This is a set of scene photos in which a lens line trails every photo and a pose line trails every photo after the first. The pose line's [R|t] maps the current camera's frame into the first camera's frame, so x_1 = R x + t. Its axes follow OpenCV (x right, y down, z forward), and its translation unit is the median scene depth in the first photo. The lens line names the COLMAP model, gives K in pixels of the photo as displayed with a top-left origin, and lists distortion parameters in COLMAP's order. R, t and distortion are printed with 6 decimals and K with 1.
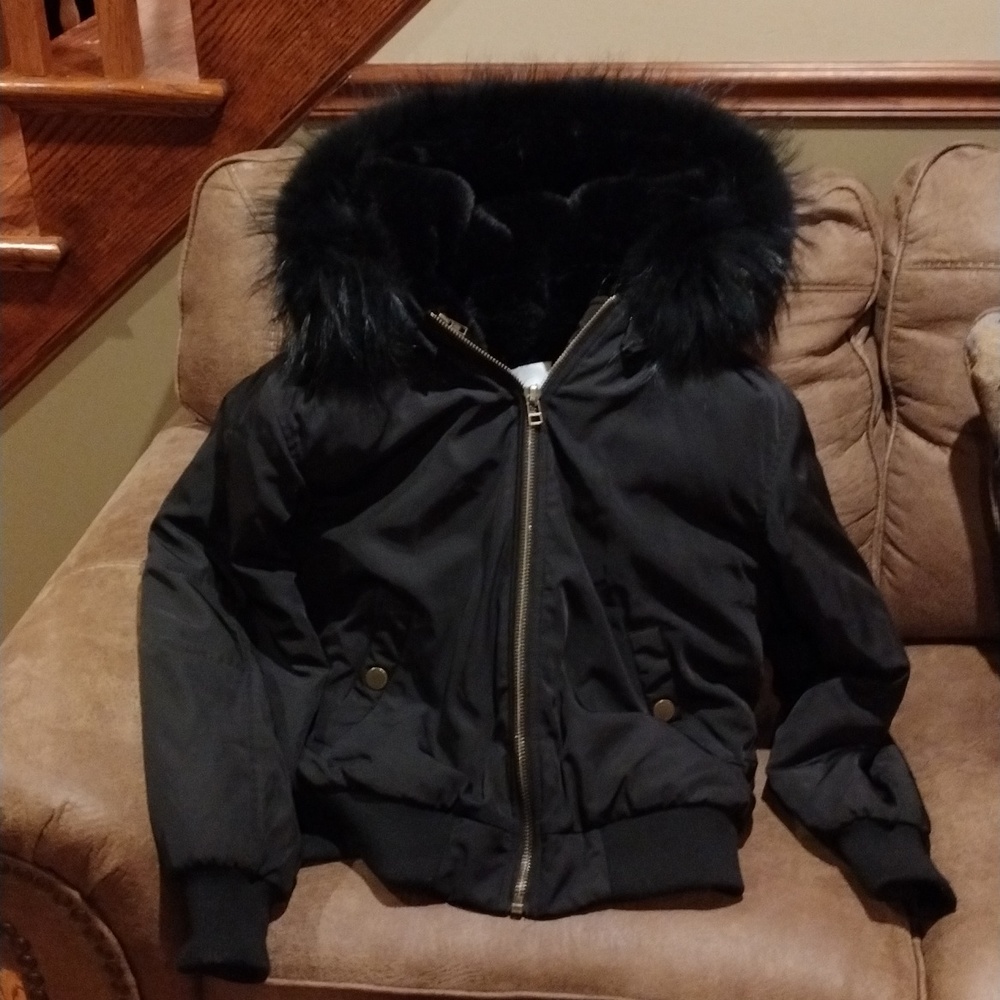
lens RADIAL K [[1677.5, 0, 500.0], [0, 1677.5, 500.0], [0, 0, 1]] dist [0.170529, -0.317553]
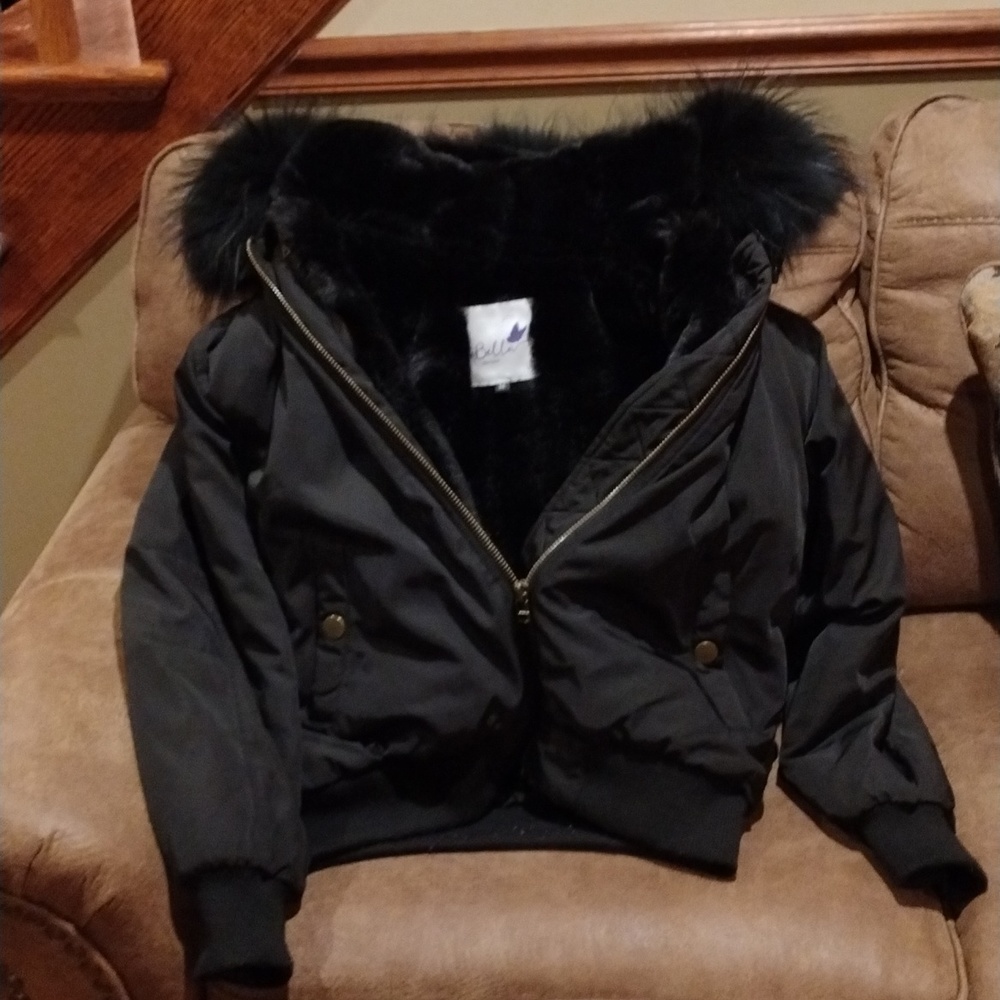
lens RADIAL K [[1677.5, 0, 500.0], [0, 1677.5, 500.0], [0, 0, 1]] dist [0.170529, -0.317553]
pose [[0.998000, -0.049331, 0.039535, -0.028998], [0.048927, 0.998740, 0.011117, -0.002533], [-0.040034, -0.009160, 0.999156, 0.039680]]
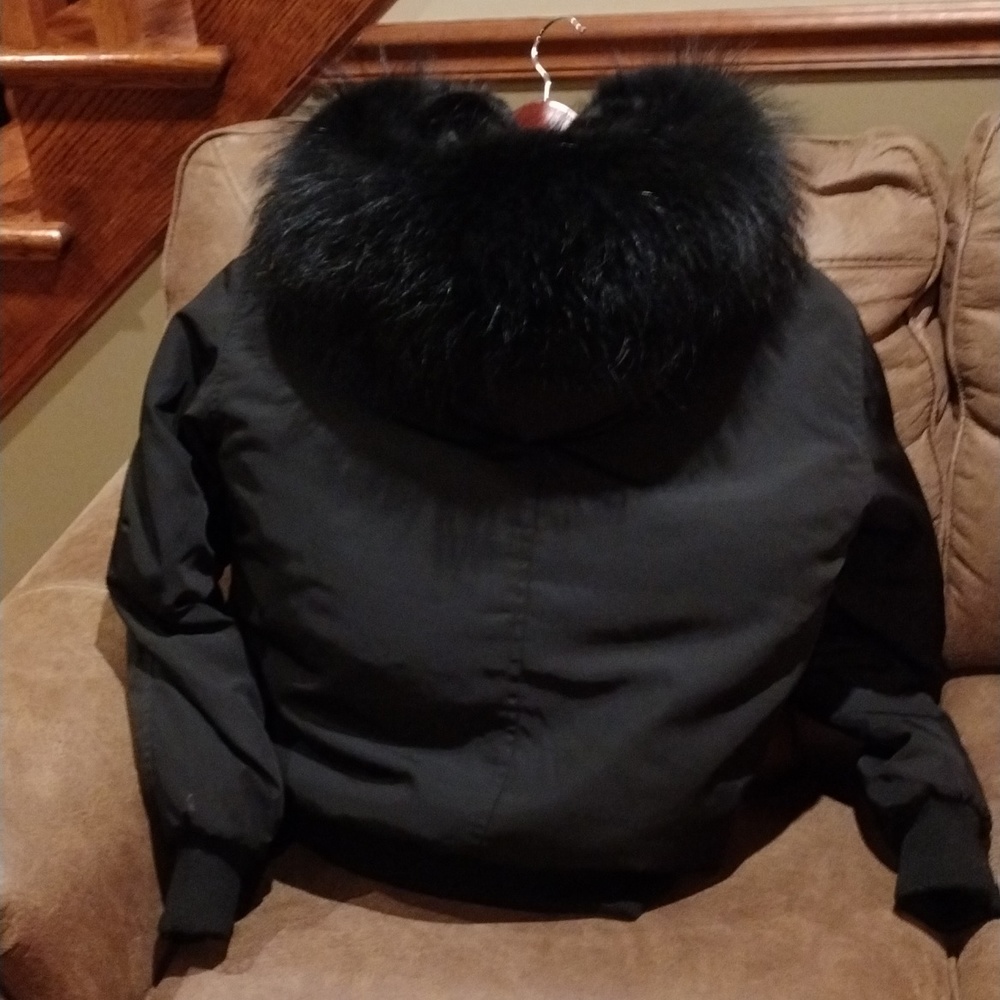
lens RADIAL K [[1677.5, 0, 500.0], [0, 1677.5, 500.0], [0, 0, 1]] dist [0.170529, -0.317553]
pose [[0.995747, -0.004467, -0.092019, 0.077938], [0.005610, 0.999910, 0.012173, -0.015732], [0.091957, -0.012638, 0.995683, 0.114894]]
